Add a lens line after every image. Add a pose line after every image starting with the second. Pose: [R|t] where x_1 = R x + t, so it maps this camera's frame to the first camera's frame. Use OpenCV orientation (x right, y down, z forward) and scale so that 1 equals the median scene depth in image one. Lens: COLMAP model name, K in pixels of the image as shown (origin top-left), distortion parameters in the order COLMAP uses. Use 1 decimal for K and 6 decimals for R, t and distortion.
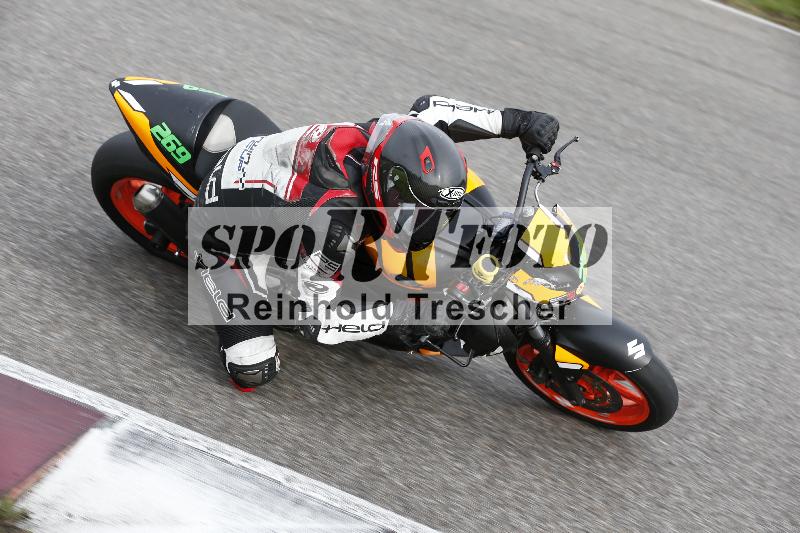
lens RADIAL K [[2107.0, 0, 400.0], [0, 2107.0, 266.5], [0, 0, 1]] dist [0.053658, -0.133027]
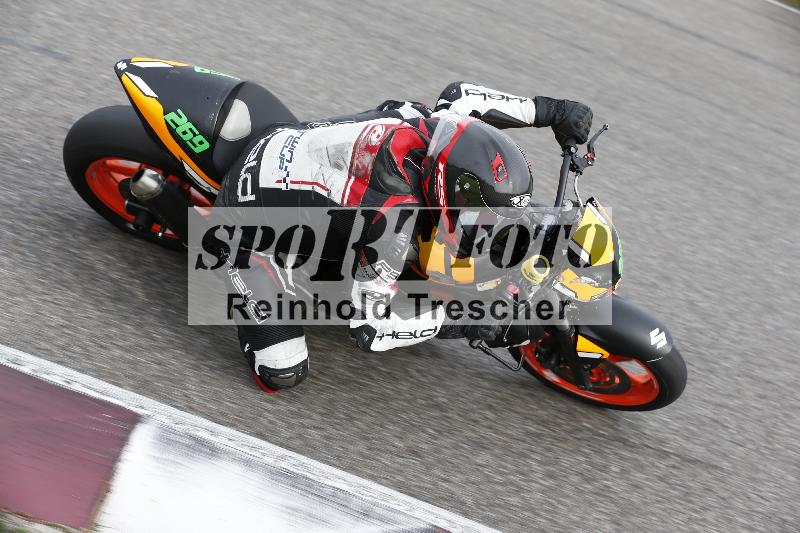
lens RADIAL K [[2107.0, 0, 400.0], [0, 2107.0, 266.5], [0, 0, 1]] dist [0.053658, -0.133027]
pose [[0.983671, -0.013919, 0.179436, -0.188838], [-0.001251, 0.996452, 0.084148, -0.079395], [-0.179971, -0.082999, 0.980164, 0.055007]]
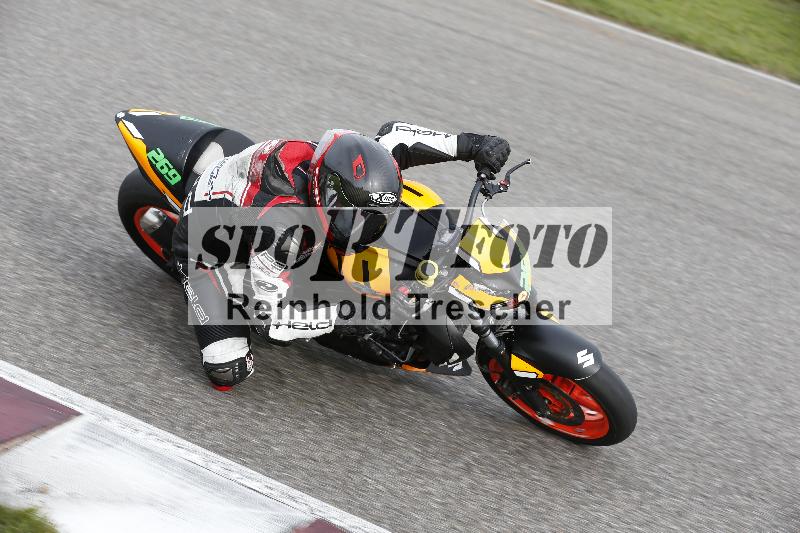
lens RADIAL K [[2107.0, 0, 400.0], [0, 2107.0, 266.5], [0, 0, 1]] dist [0.053658, -0.133027]
pose [[0.989273, 0.005957, -0.145955, 0.178598], [-0.017332, 0.996896, -0.076792, 0.078005], [0.145045, 0.078498, 0.986306, -0.068295]]
